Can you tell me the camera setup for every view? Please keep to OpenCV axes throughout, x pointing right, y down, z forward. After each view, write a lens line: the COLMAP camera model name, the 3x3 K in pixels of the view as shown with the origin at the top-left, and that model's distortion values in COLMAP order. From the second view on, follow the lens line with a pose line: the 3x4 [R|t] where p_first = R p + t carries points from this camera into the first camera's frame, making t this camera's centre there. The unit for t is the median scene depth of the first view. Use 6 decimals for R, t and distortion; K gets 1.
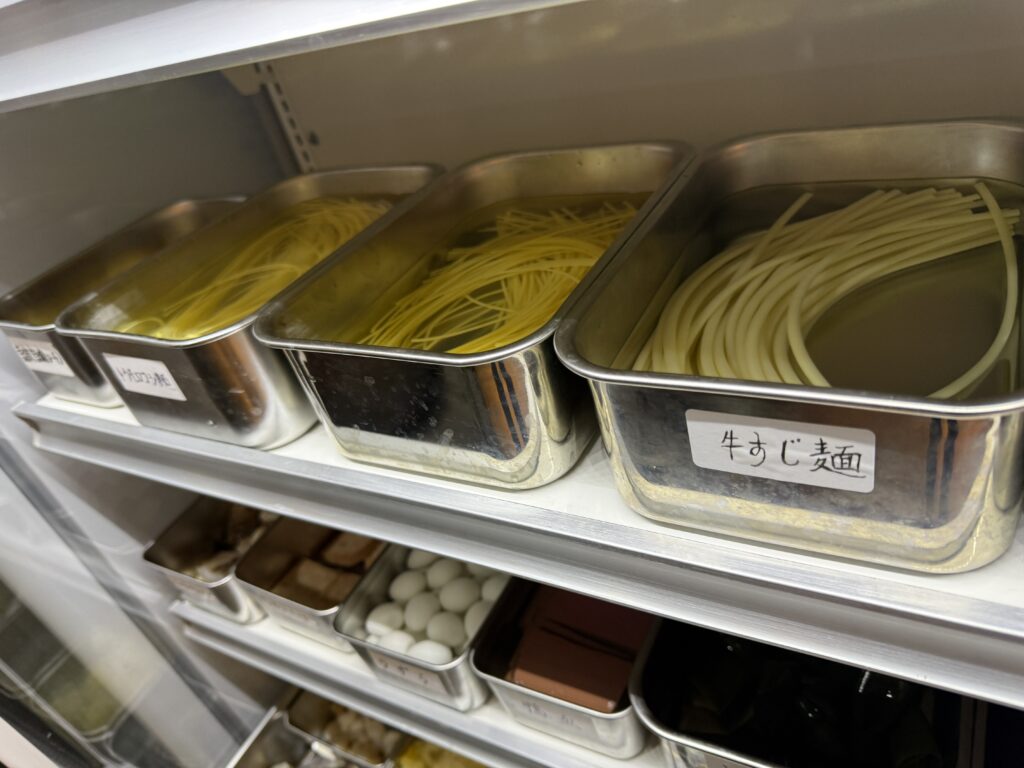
lens RADIAL K [[725.9, 0, 517.8], [0, 725.9, 378.2], [0, 0, 1]] dist [-0.011365, 0.001822]
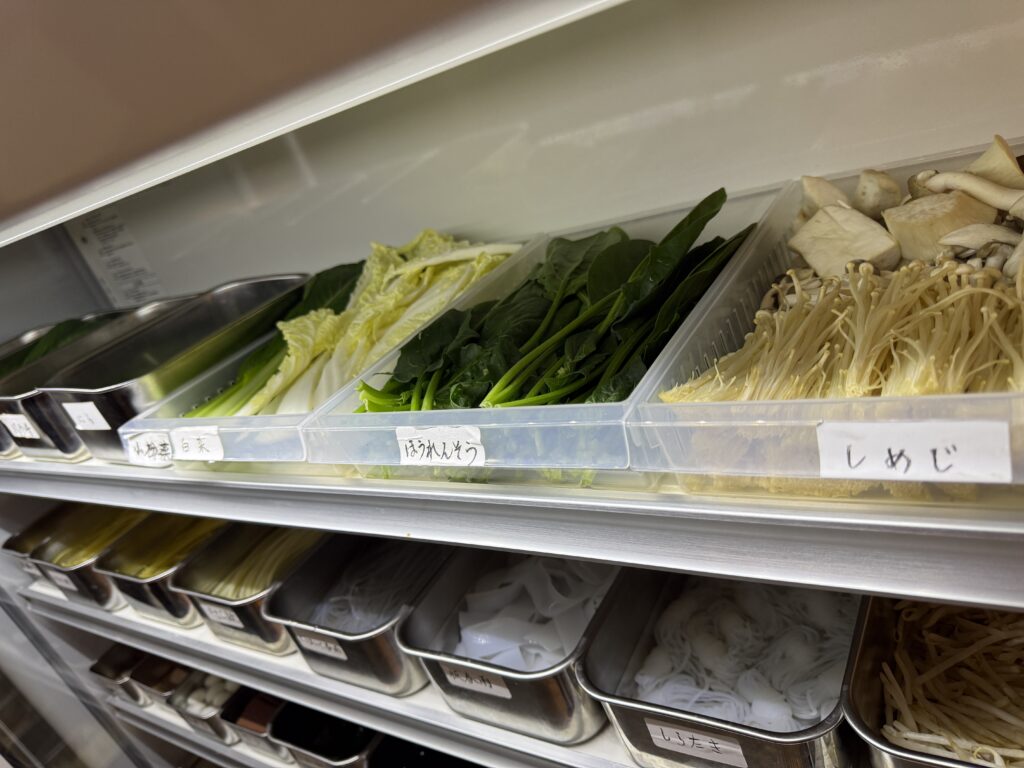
lens RADIAL K [[725.9, 0, 506.1], [0, 725.9, 386.2], [0, 0, 1]] dist [-0.011365, 0.001822]
pose [[0.993609, -0.065796, -0.091715, 0.814166], [0.051569, 0.987391, -0.149665, -0.139440], [0.100406, 0.143979, 0.984474, -0.861021]]
